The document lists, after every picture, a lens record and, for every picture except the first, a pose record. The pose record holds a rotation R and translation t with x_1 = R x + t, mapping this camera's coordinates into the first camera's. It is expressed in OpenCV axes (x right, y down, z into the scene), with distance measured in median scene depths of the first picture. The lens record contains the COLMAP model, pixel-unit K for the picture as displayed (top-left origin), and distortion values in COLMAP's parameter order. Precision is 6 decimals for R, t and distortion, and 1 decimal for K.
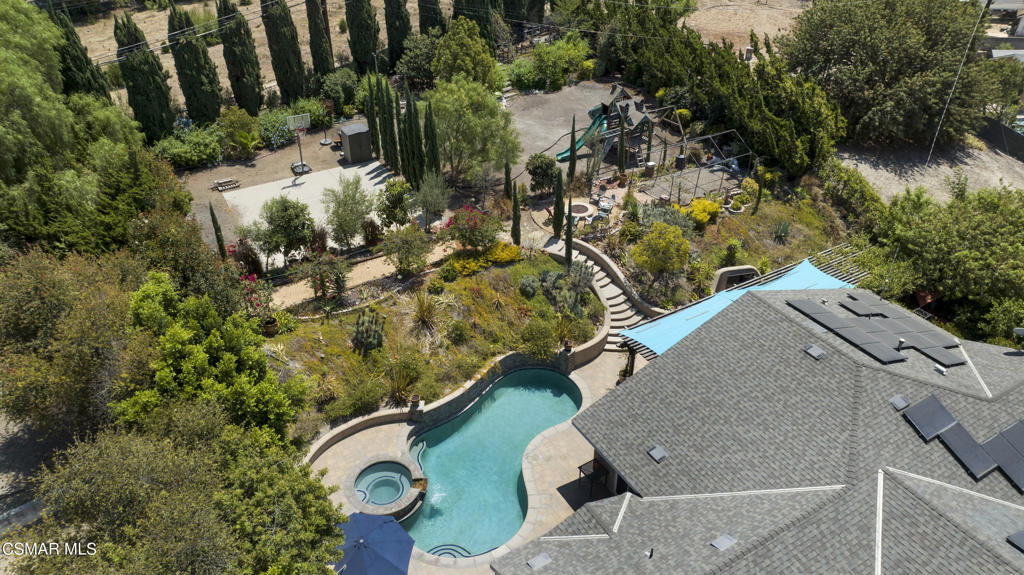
lens RADIAL K [[717.6, 0, 516.8], [0, 717.6, 287.1], [0, 0, 1]] dist [-0.026570, 0.004790]
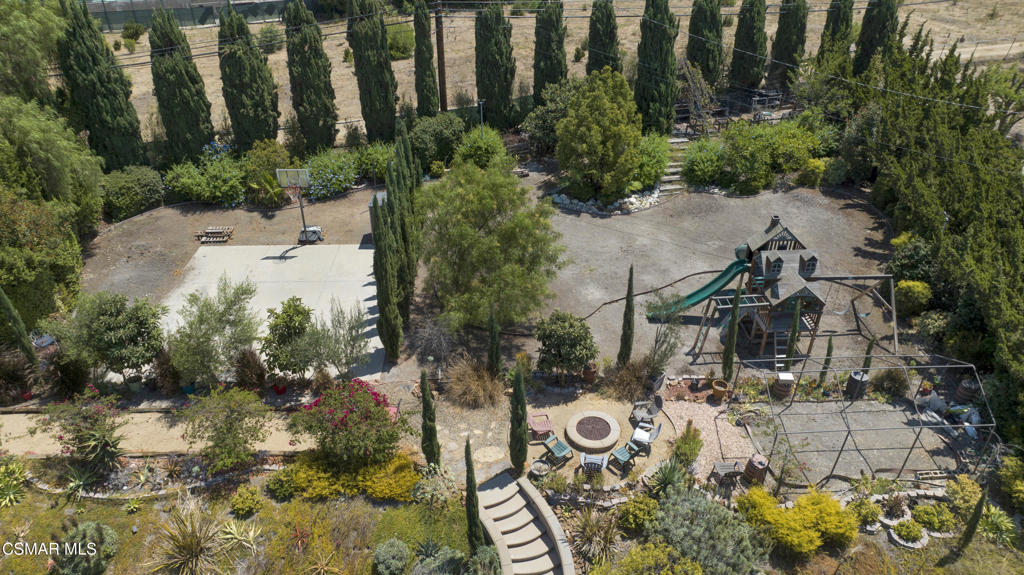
lens RADIAL K [[717.6, 0, 516.8], [0, 717.6, 287.1], [0, 0, 1]] dist [-0.026570, 0.004790]
pose [[0.866229, 0.261441, -0.425788, 0.223845], [-0.276473, 0.960631, 0.027381, -0.195647], [0.416184, 0.094001, 0.904409, 0.416824]]
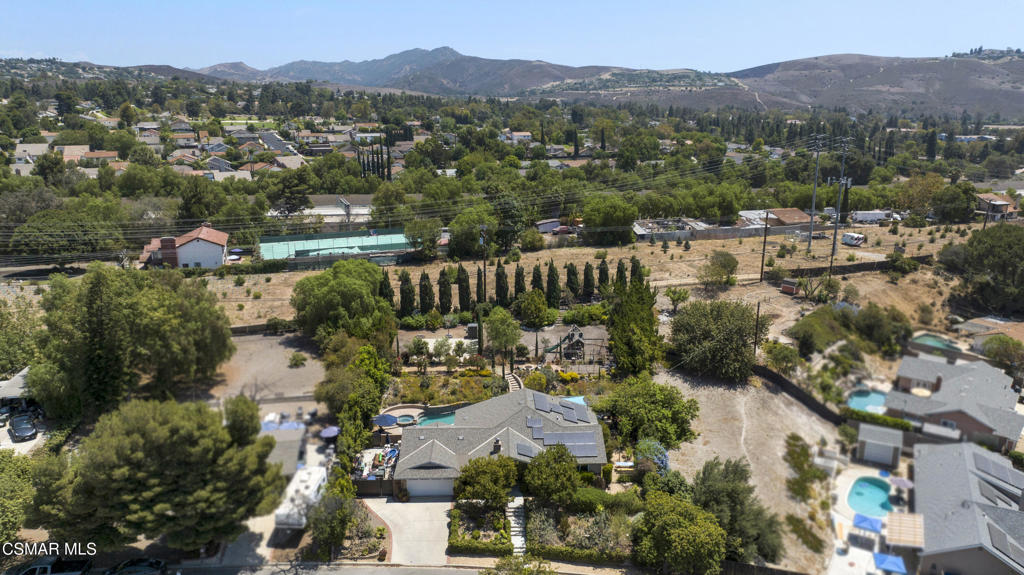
lens RADIAL K [[717.6, 0, 516.8], [0, 717.6, 287.1], [0, 0, 1]] dist [-0.026570, 0.004790]
pose [[0.878712, 0.130702, -0.459110, 1.070936], [-0.268773, 0.930309, -0.249572, 0.246541], [0.394495, 0.342699, 0.852603, -1.154737]]
